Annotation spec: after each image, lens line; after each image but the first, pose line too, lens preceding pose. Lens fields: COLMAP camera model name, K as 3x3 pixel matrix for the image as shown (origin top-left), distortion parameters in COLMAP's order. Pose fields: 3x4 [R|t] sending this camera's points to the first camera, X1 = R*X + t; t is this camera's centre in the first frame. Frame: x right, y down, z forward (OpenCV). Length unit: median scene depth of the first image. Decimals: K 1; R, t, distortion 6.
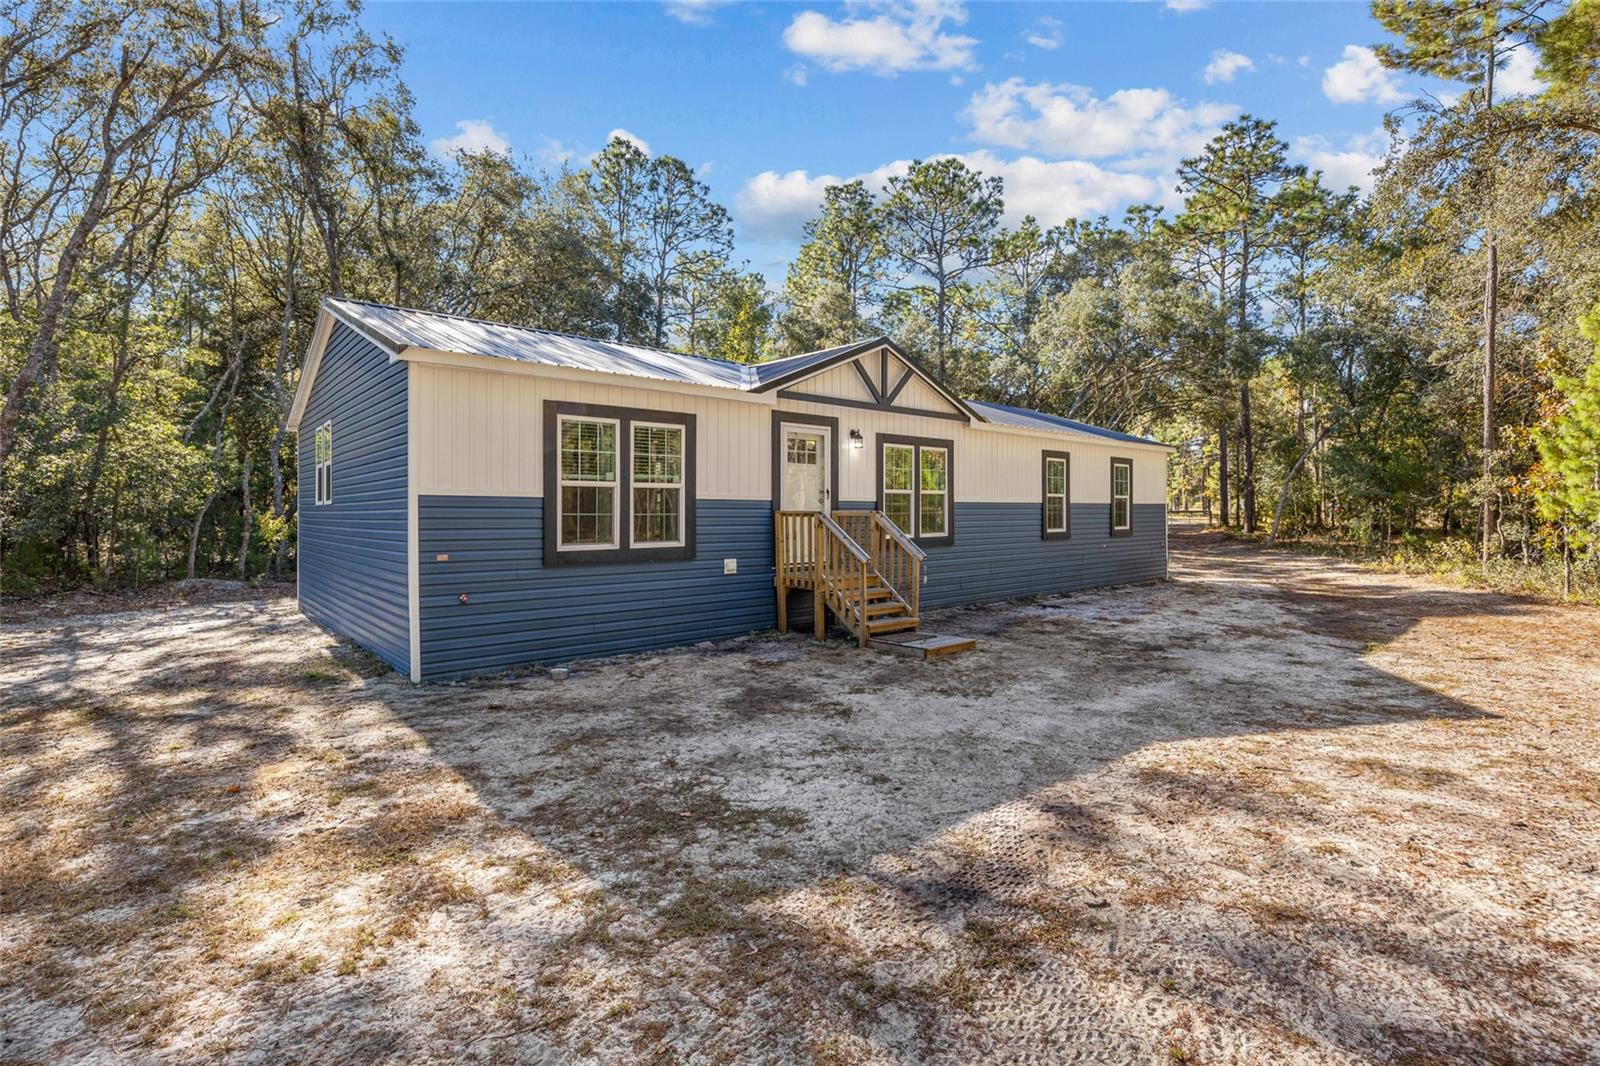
lens RADIAL K [[736.2, 0, 800.6], [0, 736.2, 522.2], [0, 0, 1]] dist [-0.000466, 0.000001]
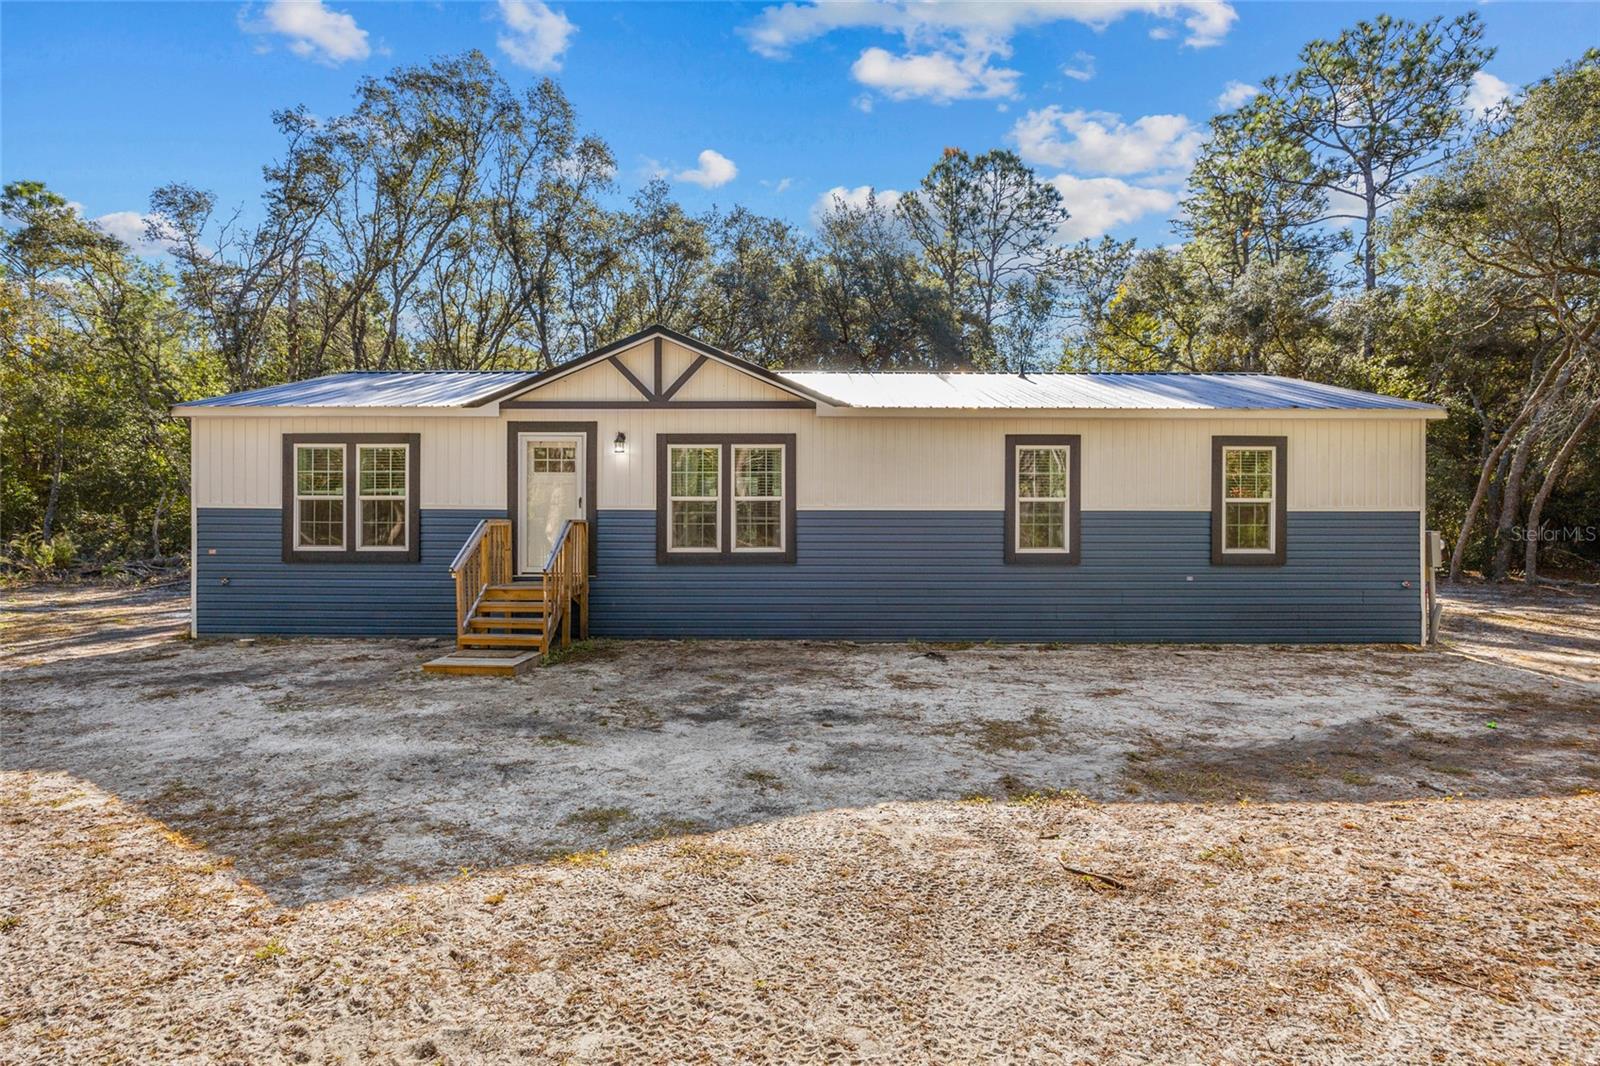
lens RADIAL K [[557.2, 0, 800.0], [0, 557.2, 528.6], [0, 0, 1]] dist [-0.002447, -0.000025]
pose [[0.743856, 0.012685, -0.668220, 0.695502], [-0.013800, 0.999898, 0.003620, -0.010652], [0.668198, 0.006529, 0.743955, 0.619998]]
